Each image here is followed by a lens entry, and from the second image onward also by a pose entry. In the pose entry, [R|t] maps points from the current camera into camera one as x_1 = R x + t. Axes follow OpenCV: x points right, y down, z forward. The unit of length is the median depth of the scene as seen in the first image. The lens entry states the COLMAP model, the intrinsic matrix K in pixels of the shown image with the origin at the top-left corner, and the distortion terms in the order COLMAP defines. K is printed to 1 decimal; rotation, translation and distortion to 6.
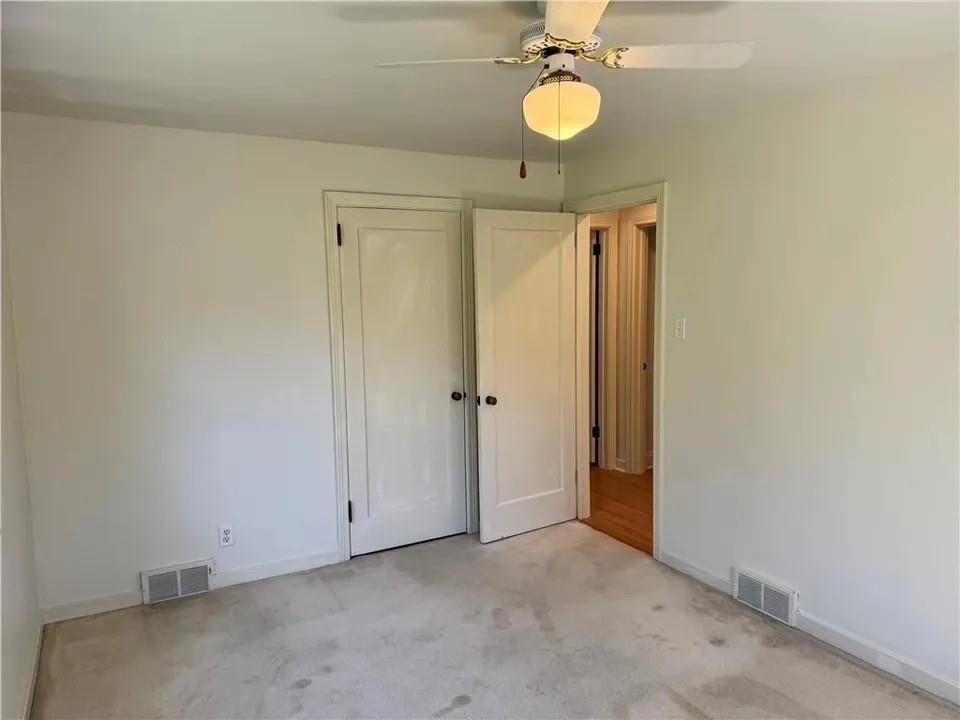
lens RADIAL K [[683.5, 0, 477.4], [0, 683.5, 362.2], [0, 0, 1]] dist [0.065716, -0.012716]
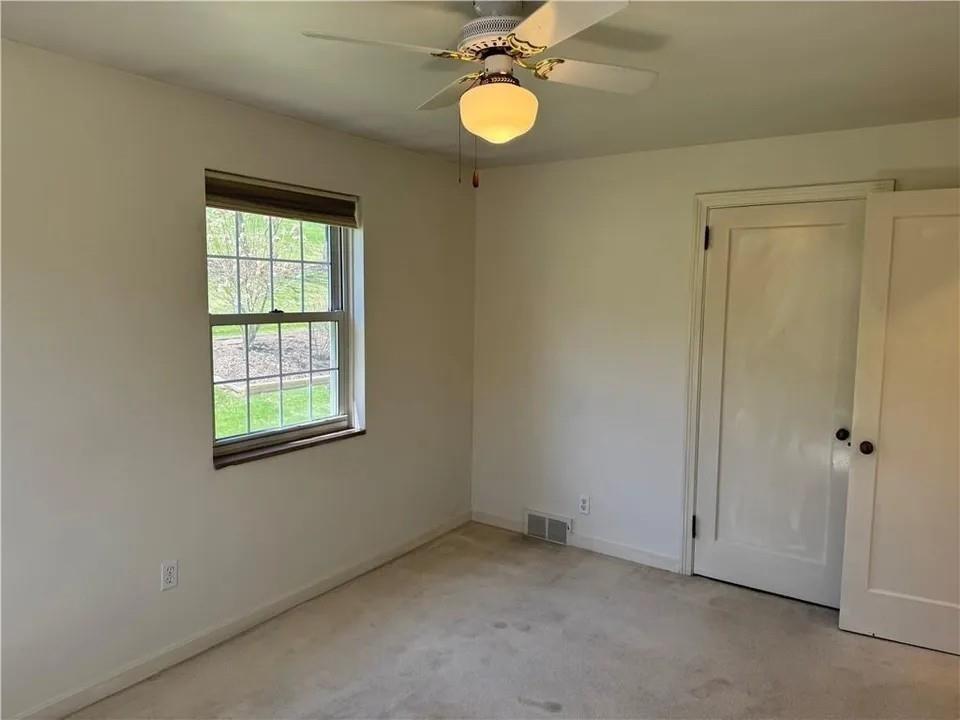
lens RADIAL K [[683.5, 0, 478.1], [0, 683.5, 360.2], [0, 0, 1]] dist [0.065716, -0.012716]
pose [[0.473532, 0.114932, -0.873246, 0.519965], [-0.120954, 0.990542, 0.064781, -0.040287], [0.872432, 0.074947, 0.482954, 0.272101]]
